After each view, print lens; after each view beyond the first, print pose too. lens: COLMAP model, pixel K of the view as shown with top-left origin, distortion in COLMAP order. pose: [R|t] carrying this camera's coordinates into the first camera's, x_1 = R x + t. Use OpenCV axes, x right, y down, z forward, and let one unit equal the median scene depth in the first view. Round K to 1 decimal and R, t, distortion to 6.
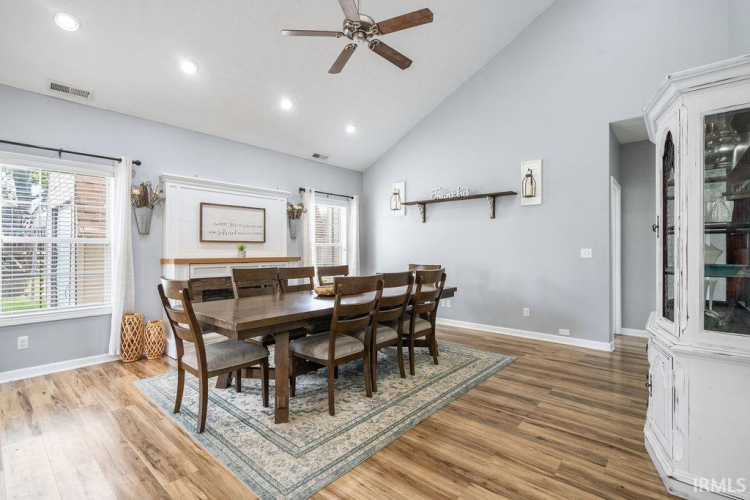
lens RADIAL K [[342.9, 0, 373.4], [0, 342.9, 244.1], [0, 0, 1]] dist [-0.000403, -0.000075]
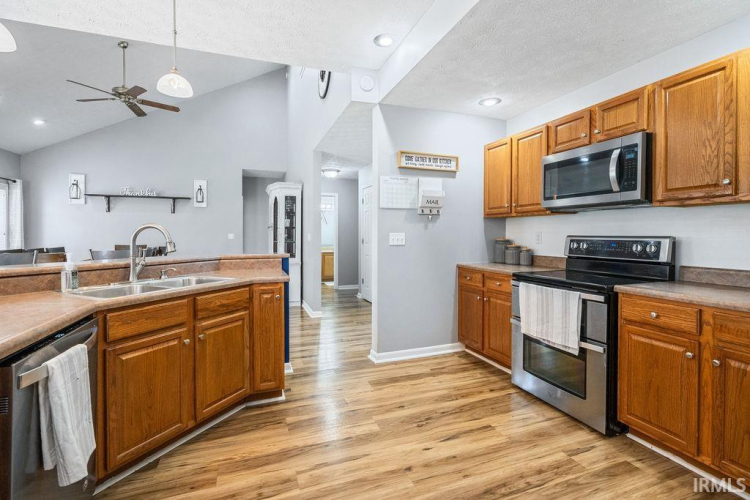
lens RADIAL K [[342.9, 0, 373.4], [0, 342.9, 244.1], [0, 0, 1]] dist [-0.000403, -0.000075]
pose [[0.477840, -0.021830, 0.878176, -0.500240], [-0.016113, 0.999305, 0.033608, -0.005026], [-0.878299, -0.030210, 0.477156, -0.436671]]
